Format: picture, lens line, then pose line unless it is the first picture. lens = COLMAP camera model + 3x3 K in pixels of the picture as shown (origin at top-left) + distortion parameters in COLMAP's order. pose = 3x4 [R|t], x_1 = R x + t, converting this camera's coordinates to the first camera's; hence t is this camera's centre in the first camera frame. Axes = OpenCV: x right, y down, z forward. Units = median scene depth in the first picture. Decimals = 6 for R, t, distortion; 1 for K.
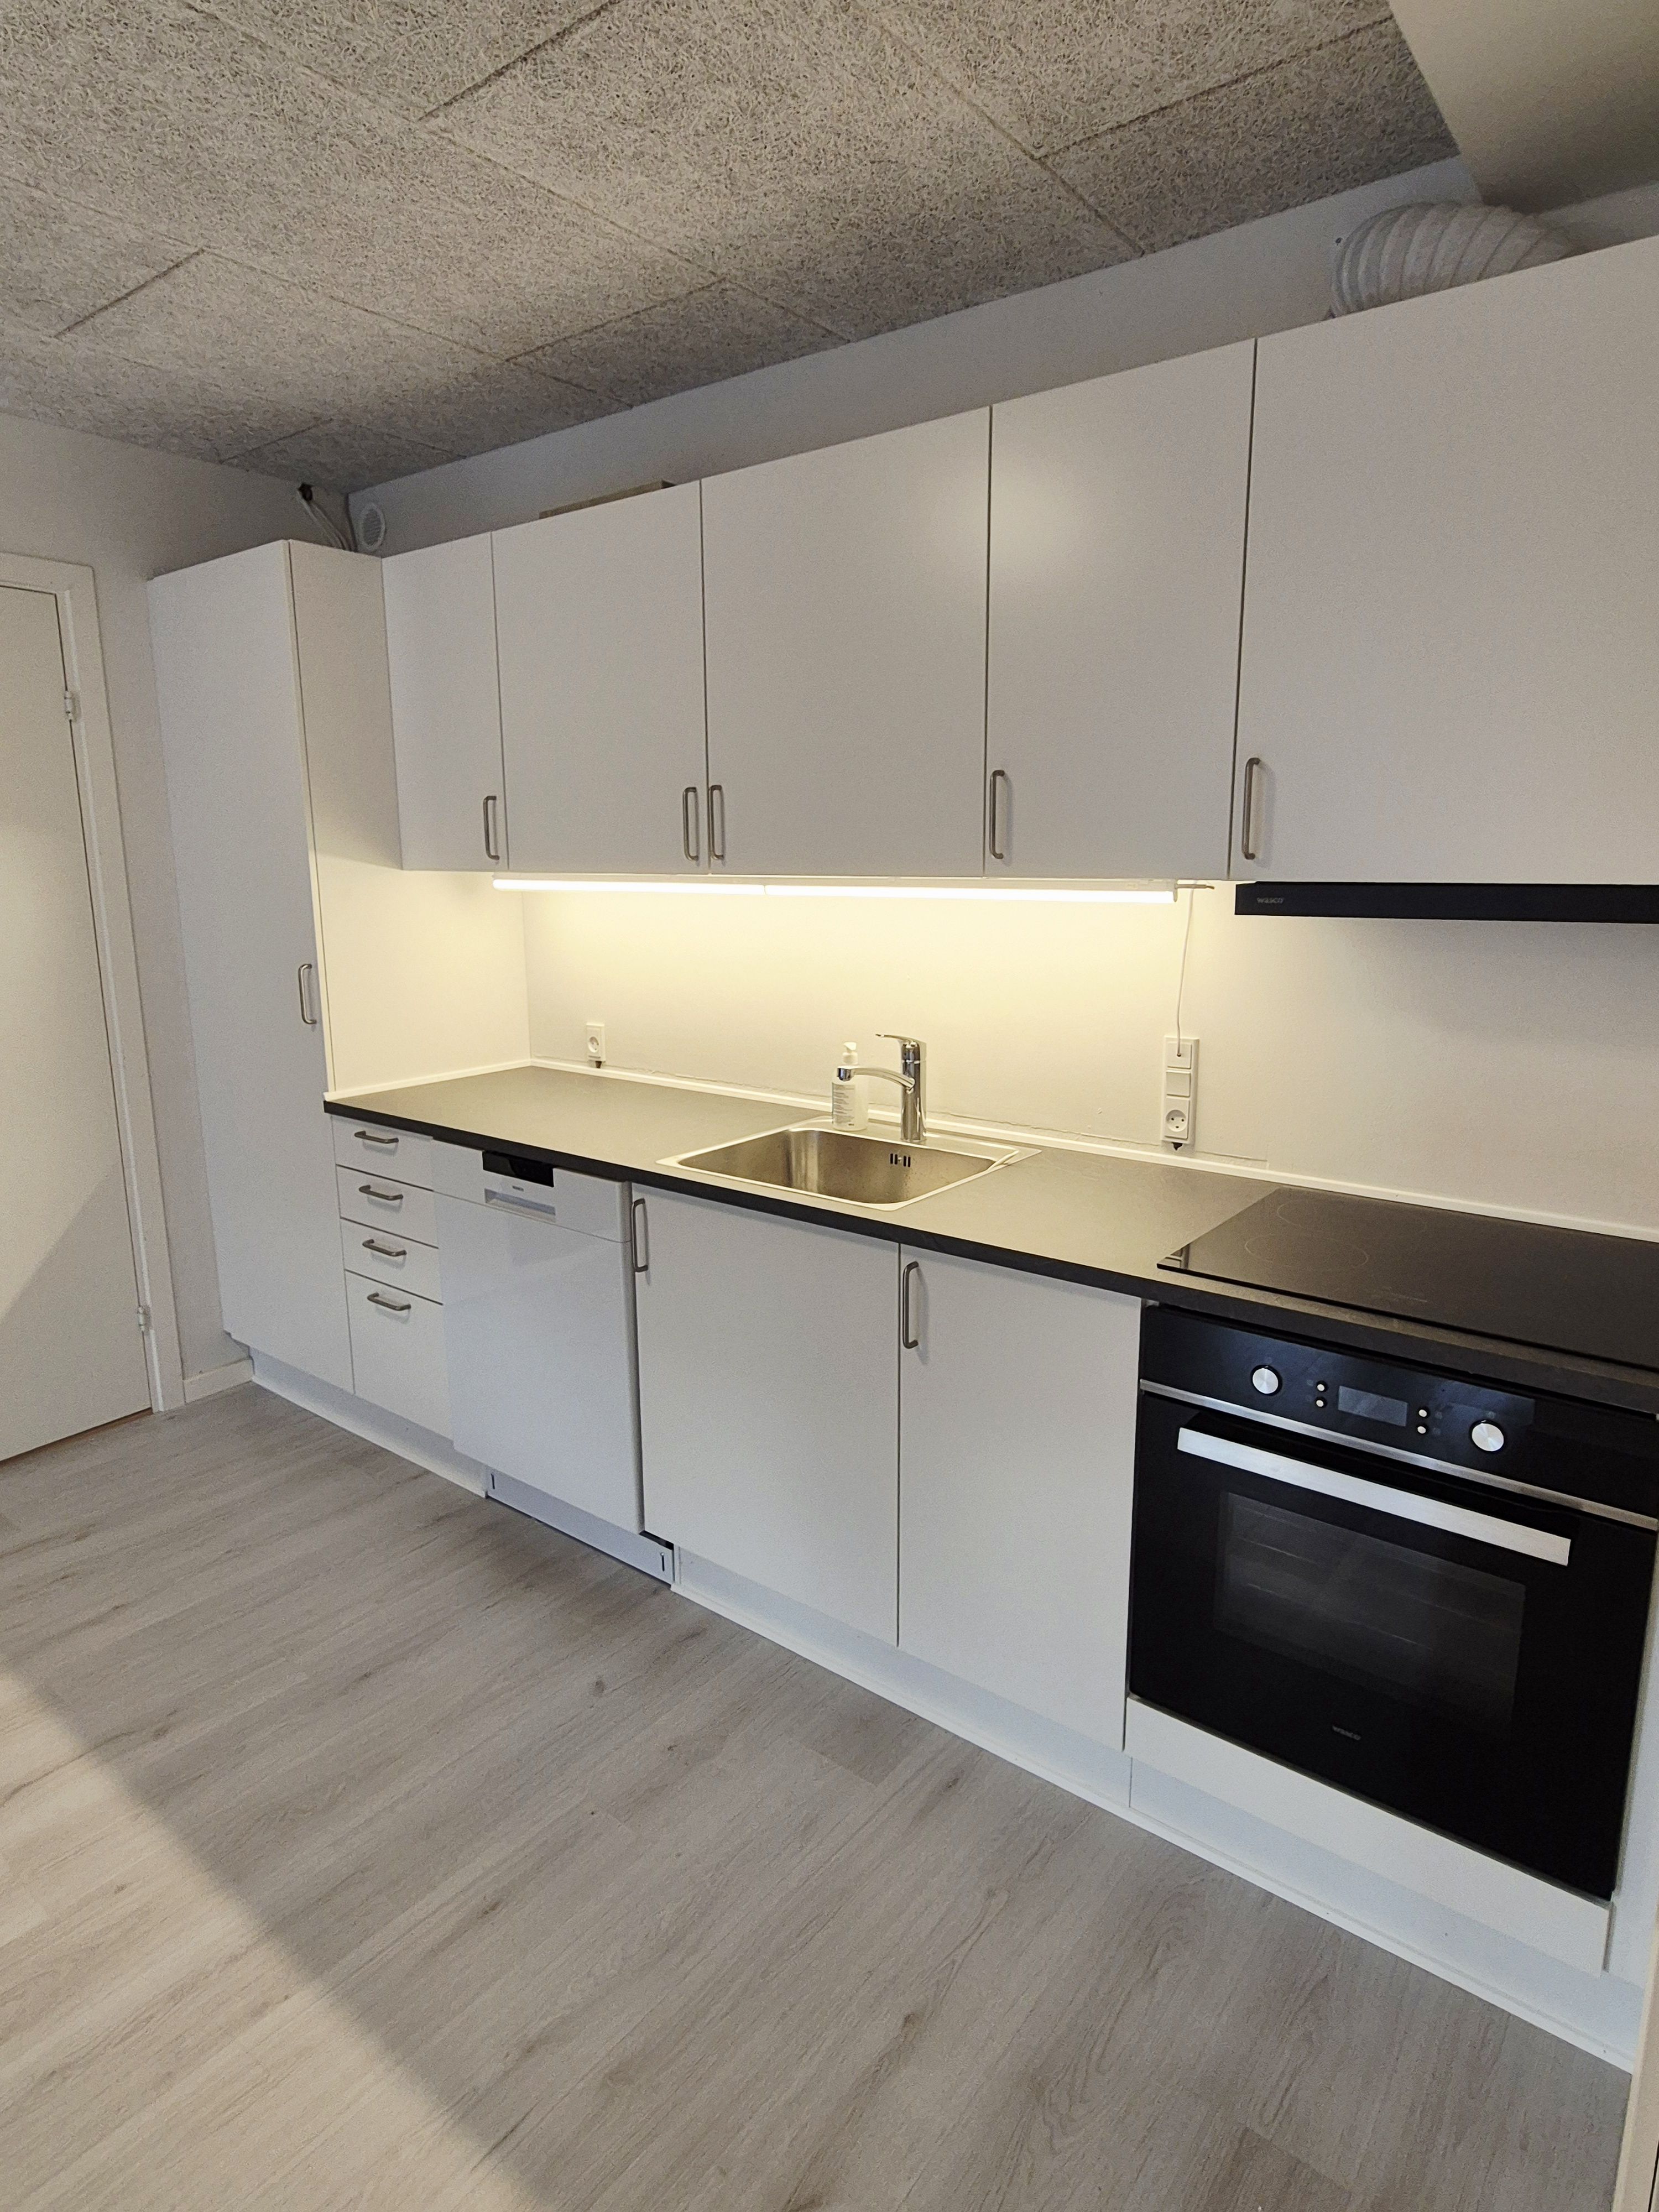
lens RADIAL K [[1235.9, 0, 833.1], [0, 1235.9, 1090.9], [0, 0, 1]] dist [0.000610, 0.001358]
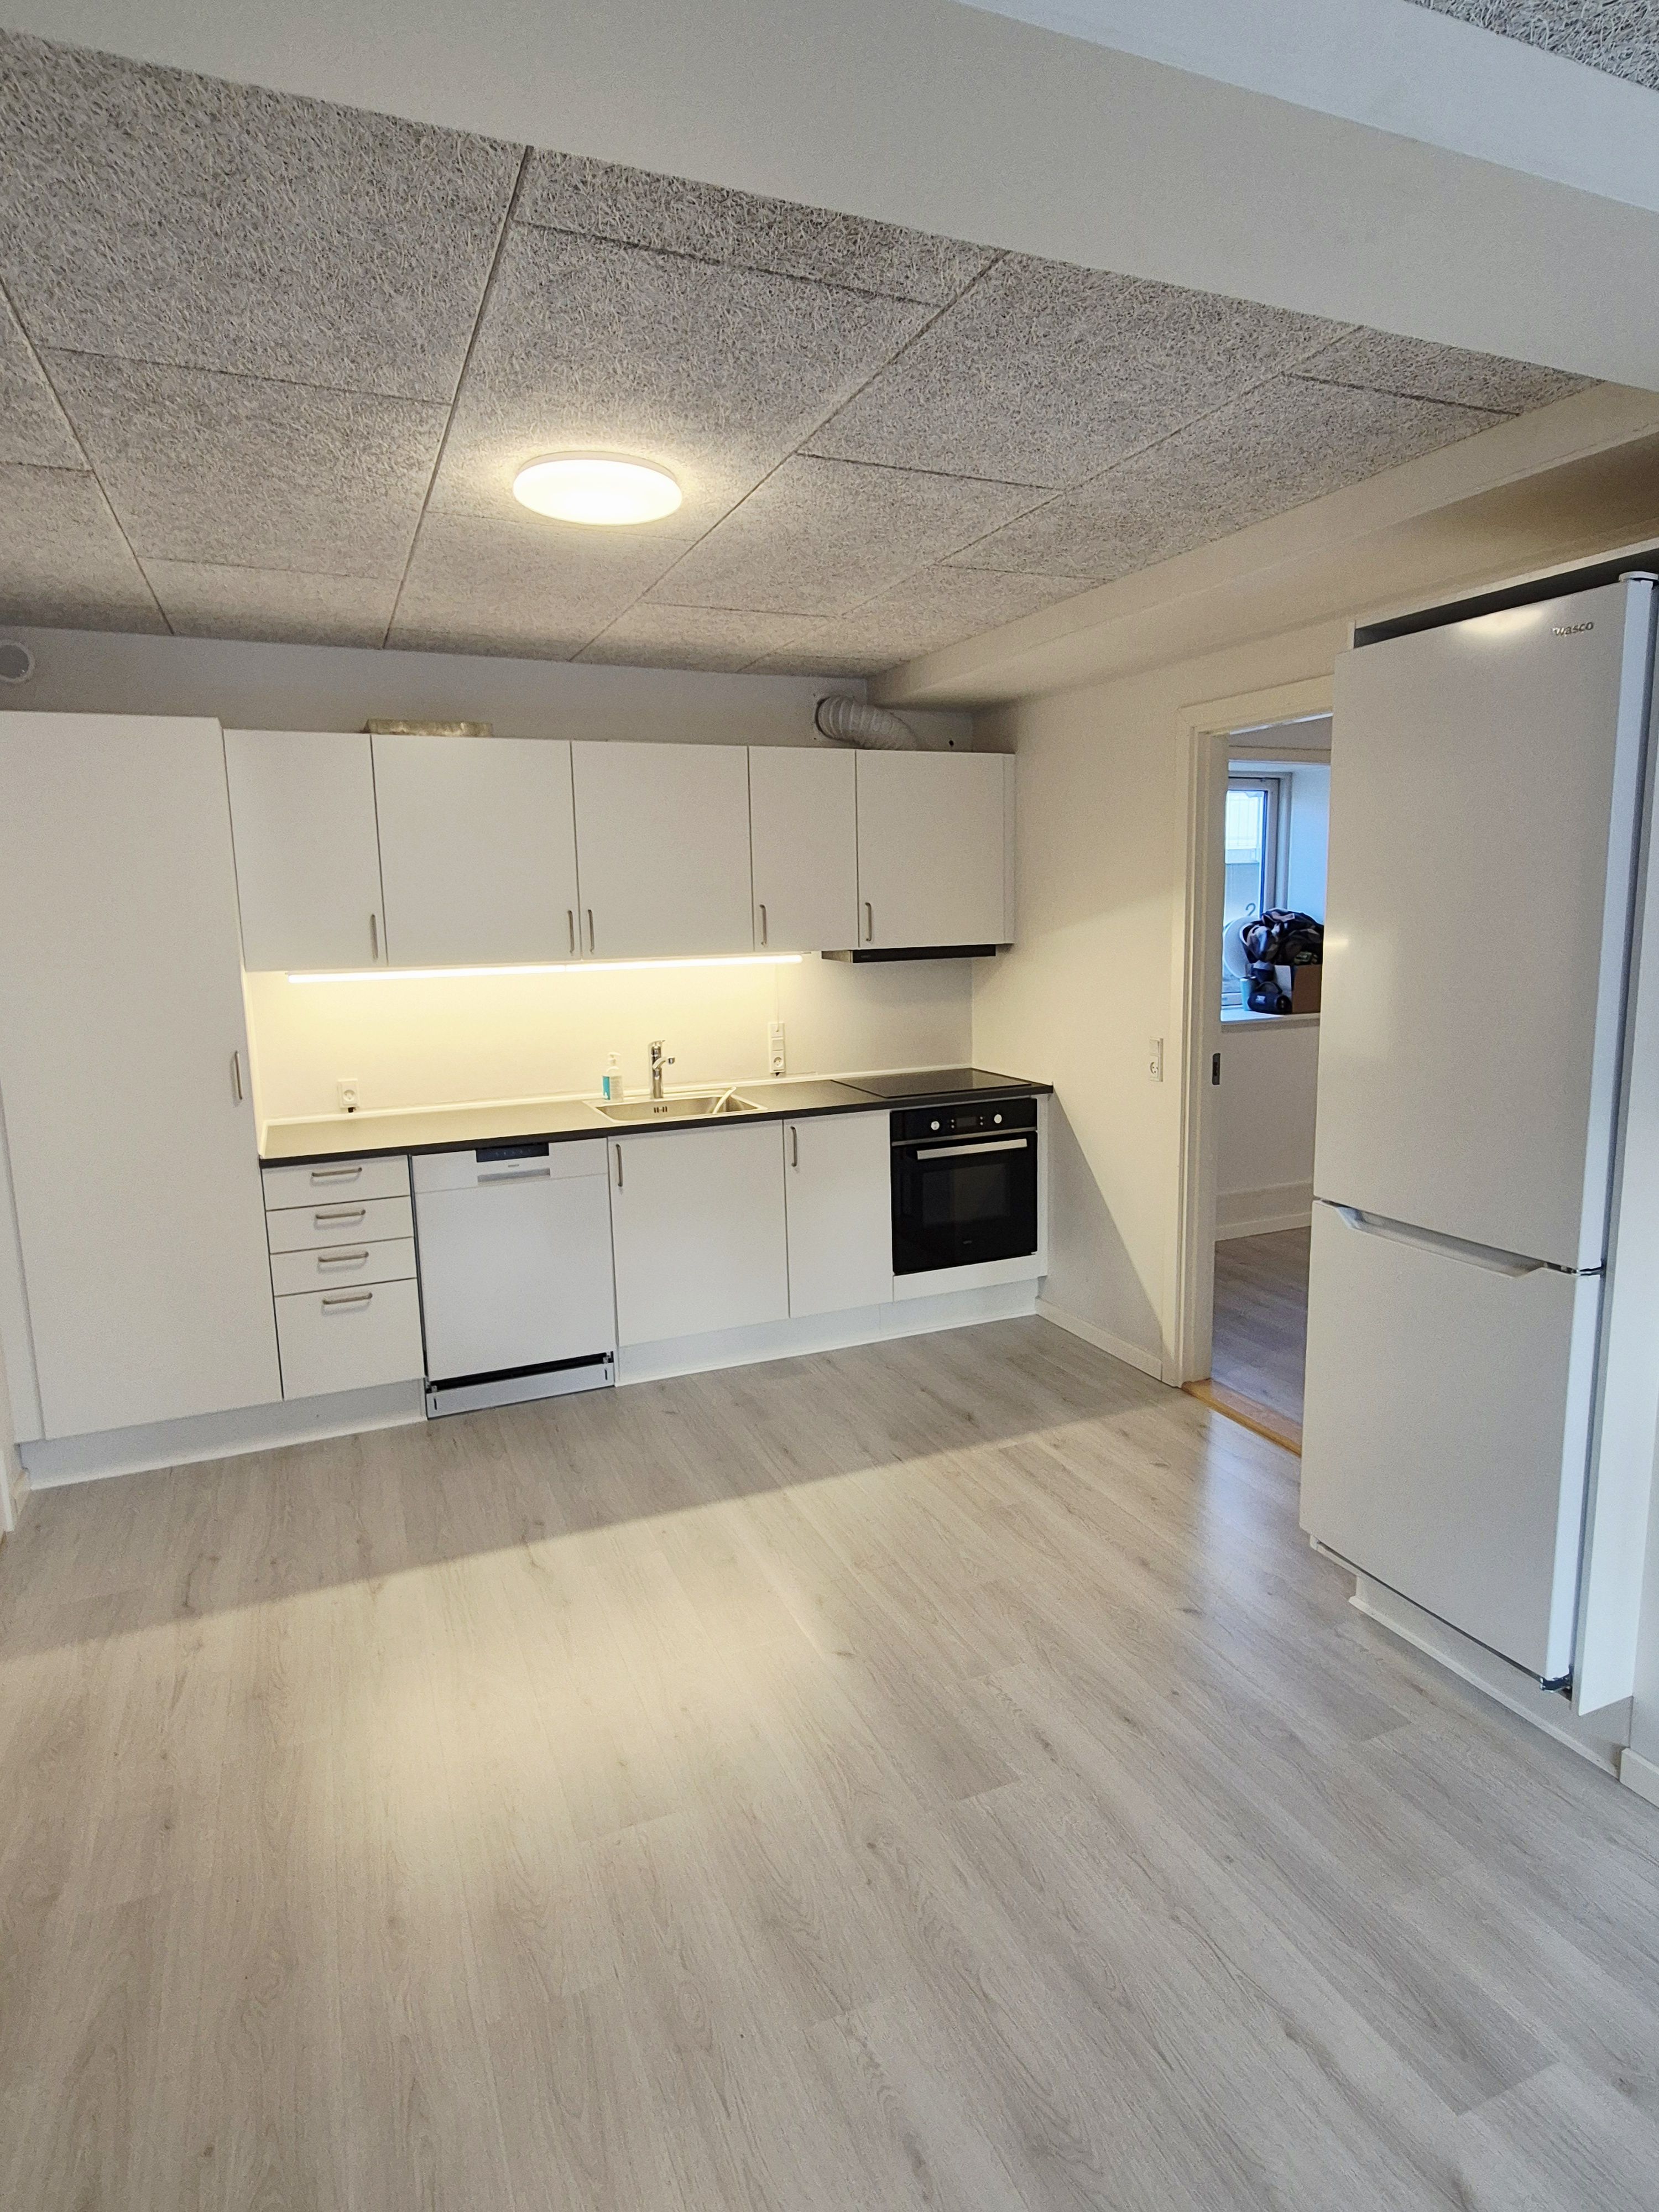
lens RADIAL K [[1235.9, 0, 833.1], [0, 1235.9, 1090.9], [0, 0, 1]] dist [0.000610, 0.001358]
pose [[0.482066, -0.140148, 0.864853, -1.453540], [0.183522, 0.981377, 0.056736, -0.029243], [-0.856698, 0.131369, 0.498809, -0.140049]]
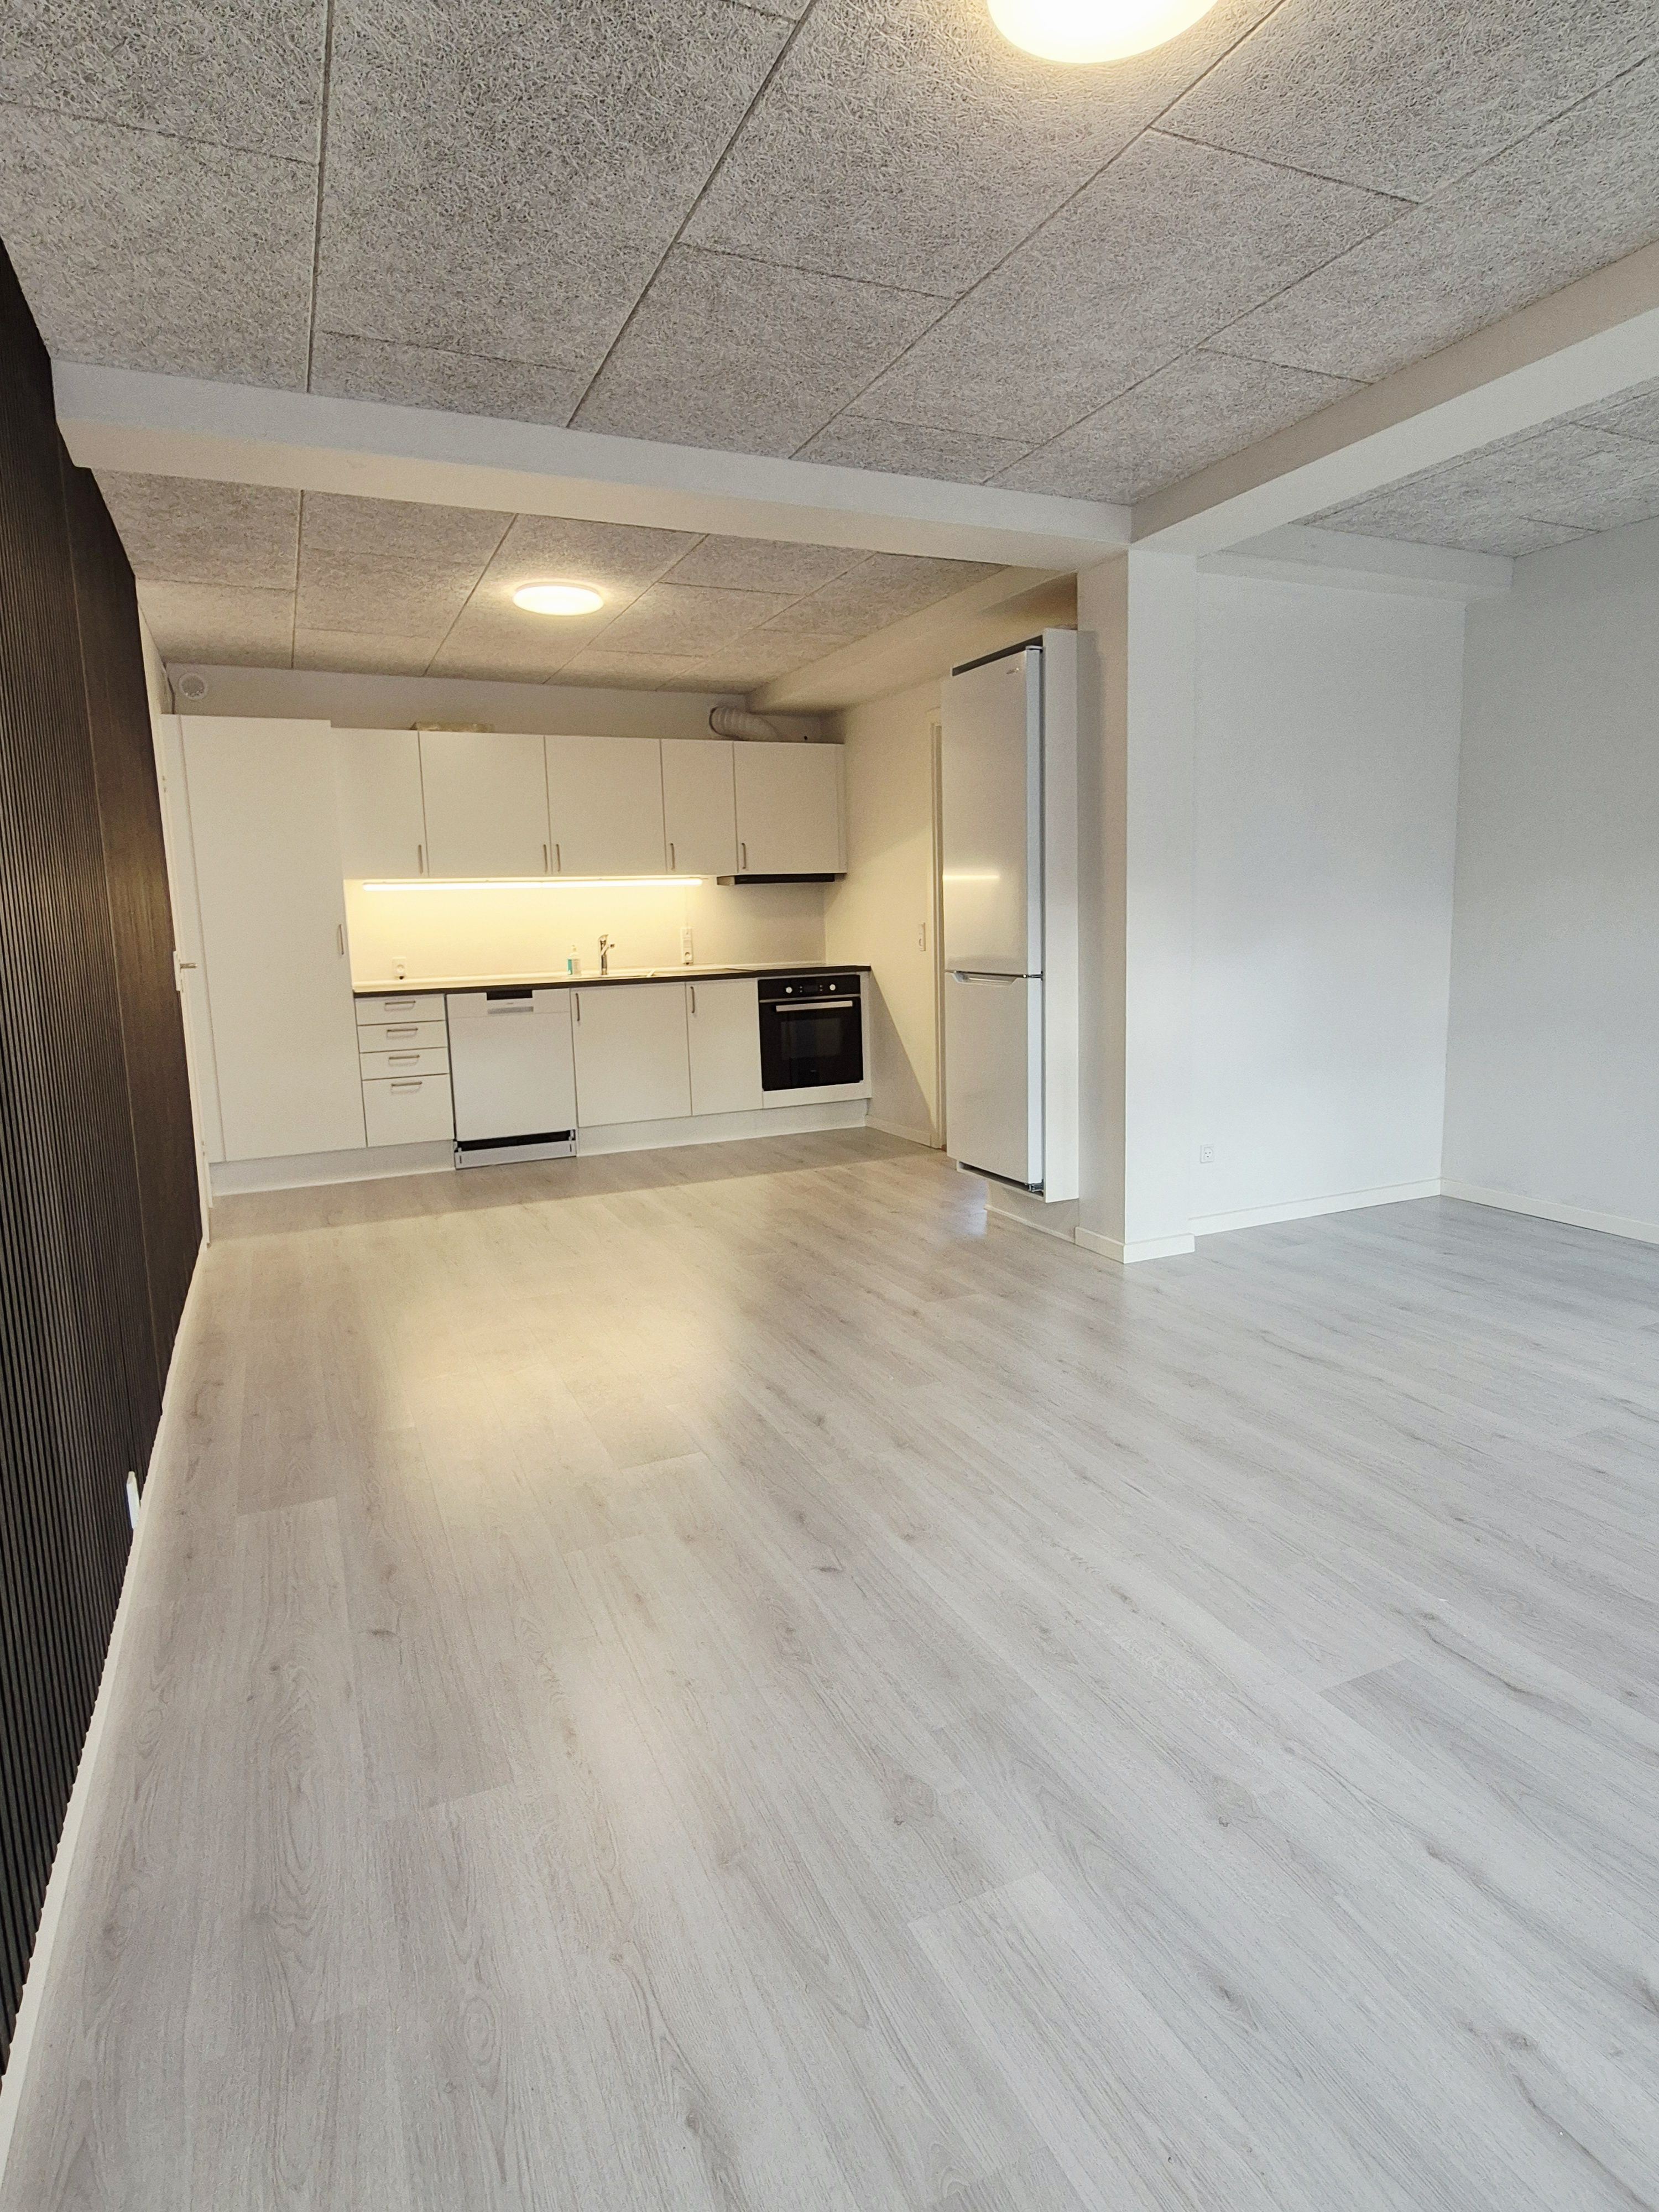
lens RADIAL K [[1235.9, 0, 833.1], [0, 1235.9, 1090.9], [0, 0, 1]] dist [0.000610, 0.001358]
pose [[0.463619, -0.136589, 0.875443, -2.220632], [0.192546, 0.979966, 0.050929, 0.257888], [-0.864860, 0.144951, 0.480631, -0.740173]]
